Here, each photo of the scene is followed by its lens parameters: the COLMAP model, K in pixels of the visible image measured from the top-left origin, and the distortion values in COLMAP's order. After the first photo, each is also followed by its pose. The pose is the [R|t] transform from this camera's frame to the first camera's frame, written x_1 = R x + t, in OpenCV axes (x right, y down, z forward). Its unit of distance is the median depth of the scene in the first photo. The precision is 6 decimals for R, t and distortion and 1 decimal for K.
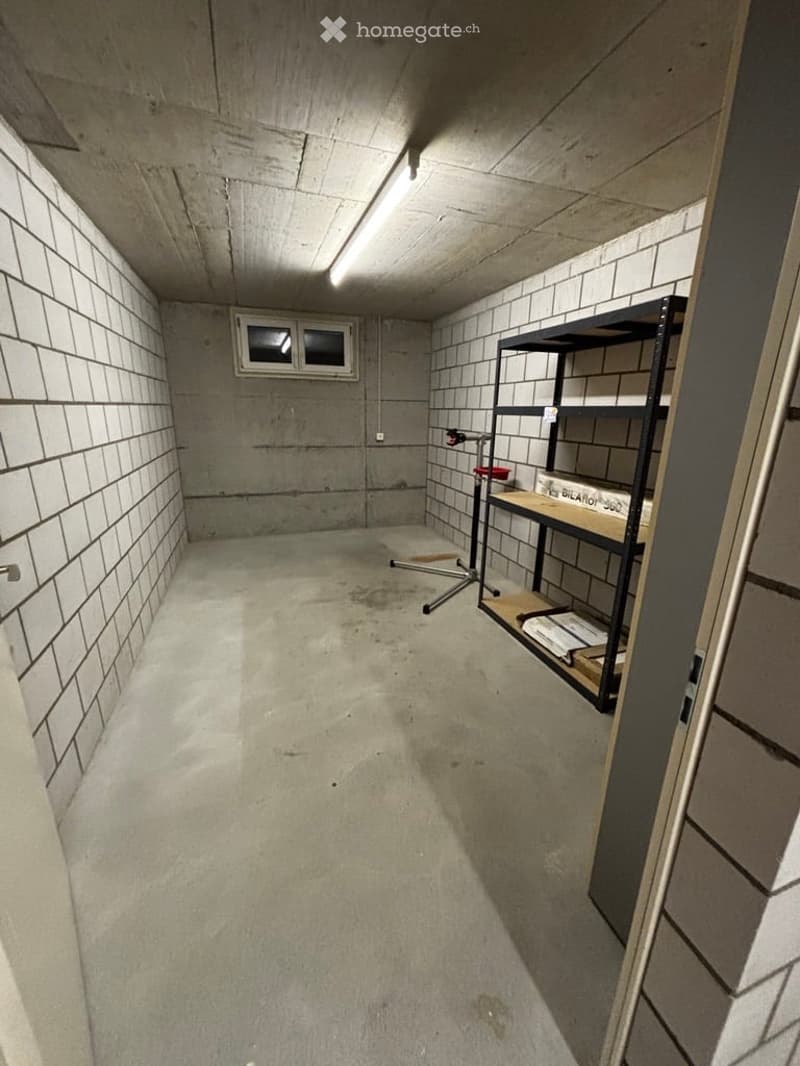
lens RADIAL K [[430.0, 0, 402.3], [0, 430.0, 534.8], [0, 0, 1]] dist [-0.001140, -0.000208]
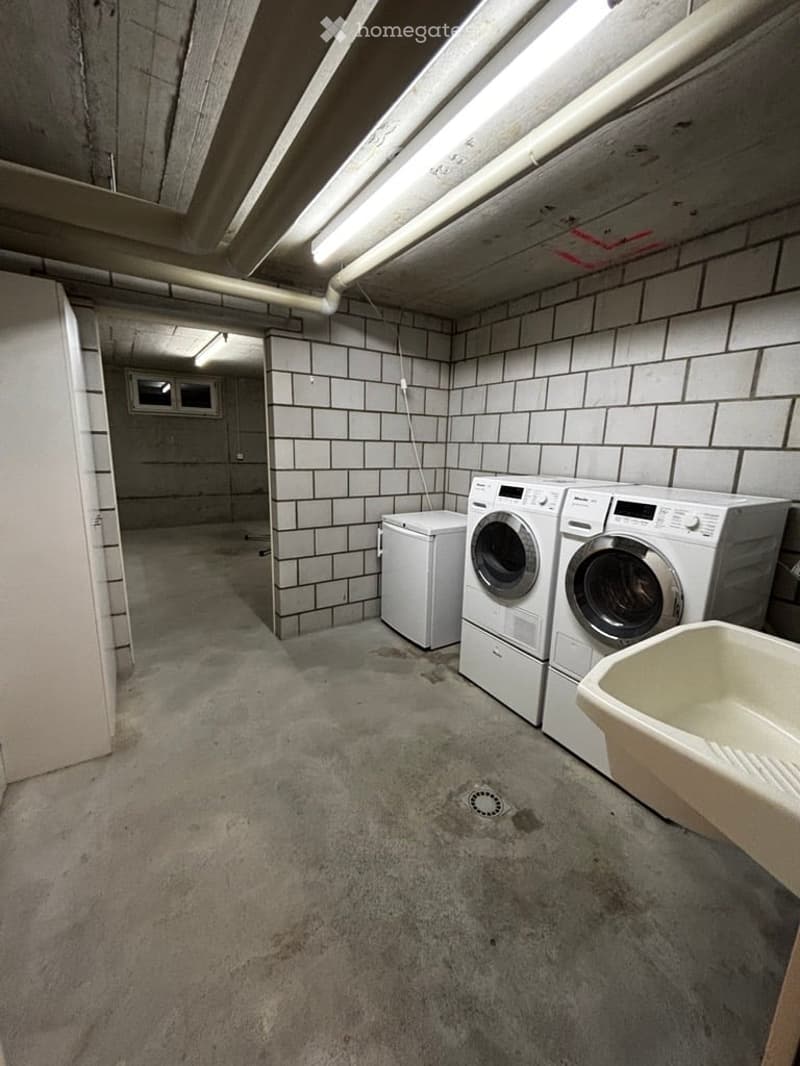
lens RADIAL K [[430.0, 0, 401.0], [0, 430.0, 527.6], [0, 0, 1]] dist [-0.001140, -0.000208]
pose [[0.971248, -0.037669, 0.235072, 0.132944], [0.058210, 0.995008, -0.081063, 0.165501], [-0.230845, 0.092415, 0.968592, -0.523476]]
